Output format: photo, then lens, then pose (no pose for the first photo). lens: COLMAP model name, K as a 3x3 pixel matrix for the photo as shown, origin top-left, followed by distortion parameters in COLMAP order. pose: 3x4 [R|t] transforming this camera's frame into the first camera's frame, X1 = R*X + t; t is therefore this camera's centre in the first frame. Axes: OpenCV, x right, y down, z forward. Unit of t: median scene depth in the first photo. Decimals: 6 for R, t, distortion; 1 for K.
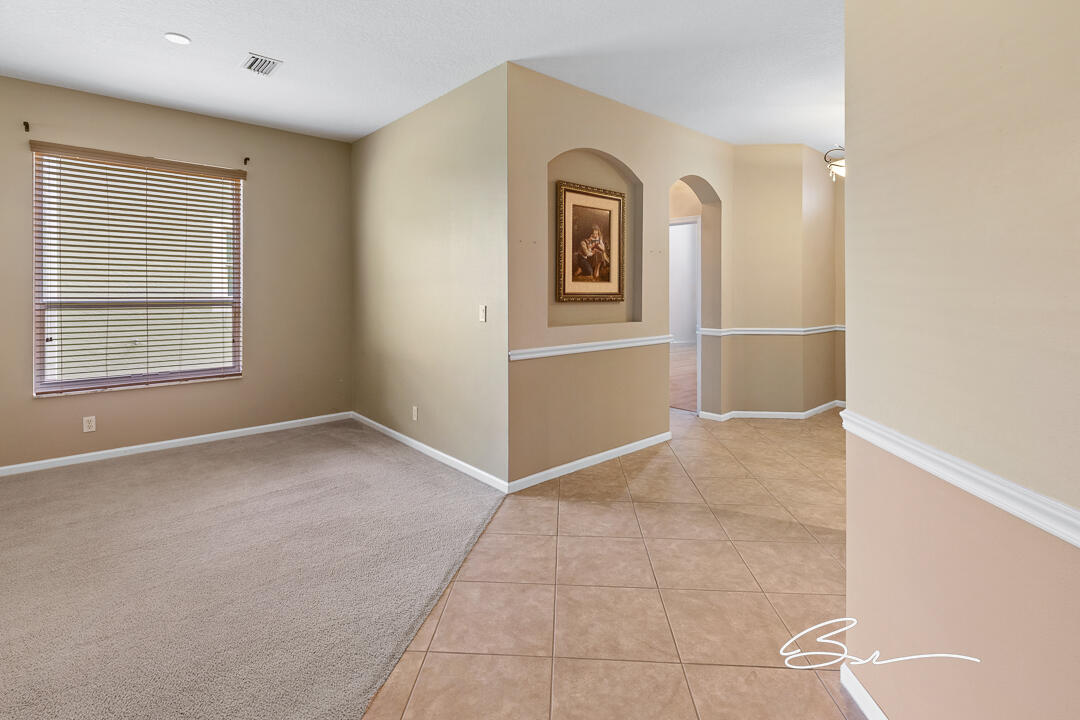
lens RADIAL K [[507.6, 0, 550.5], [0, 507.6, 293.6], [0, 0, 1]] dist [0.003124, -0.000518]
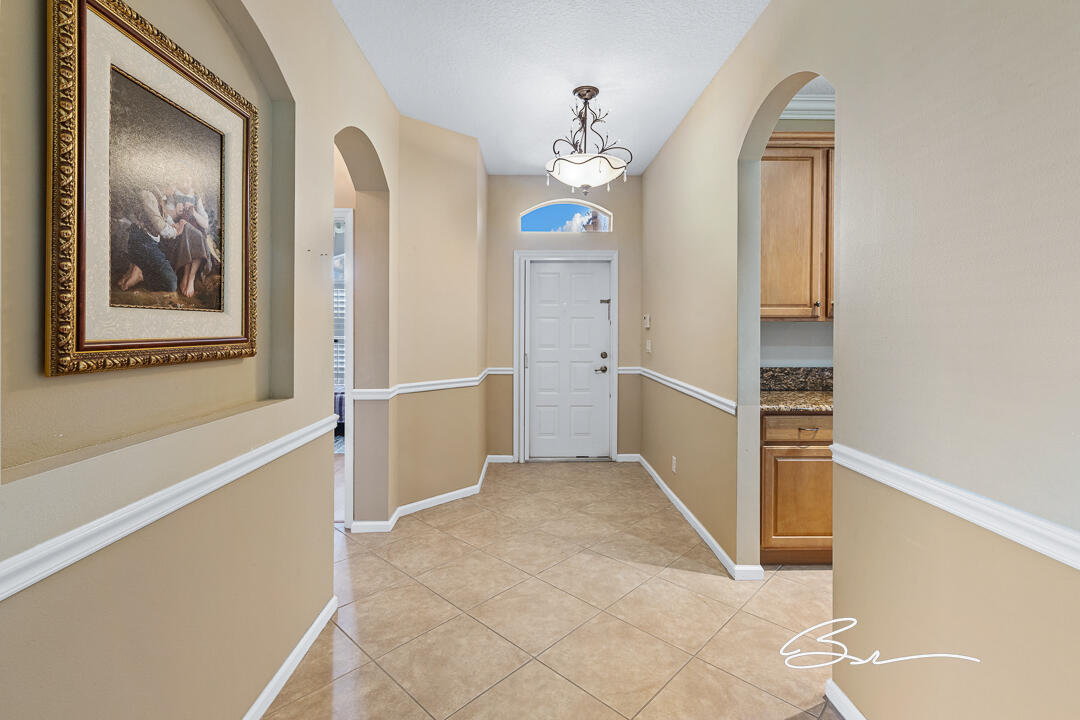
lens RADIAL K [[507.6, 0, 530.0], [0, 507.6, 323.7], [0, 0, 1]] dist [0.003124, -0.000518]
pose [[0.695350, -0.004180, 0.718659, -0.003538], [0.014334, 0.999865, -0.008053, -0.005913], [-0.718528, 0.015901, 0.695316, 0.540881]]
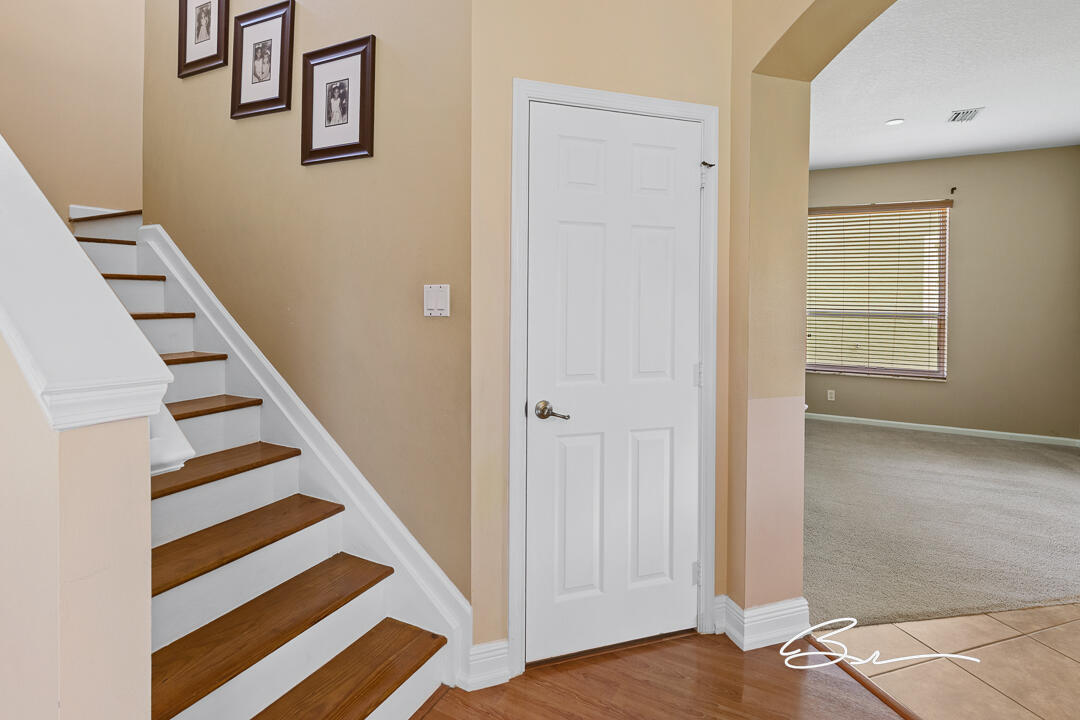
lens RADIAL K [[507.6, 0, 534.1], [0, 507.6, 303.9], [0, 0, 1]] dist [0.003124, -0.000518]
pose [[0.319915, 0.006575, -0.947423, 0.190695], [-0.010834, 0.999936, 0.003281, -0.003090], [0.947384, 0.009215, 0.319966, -0.261127]]
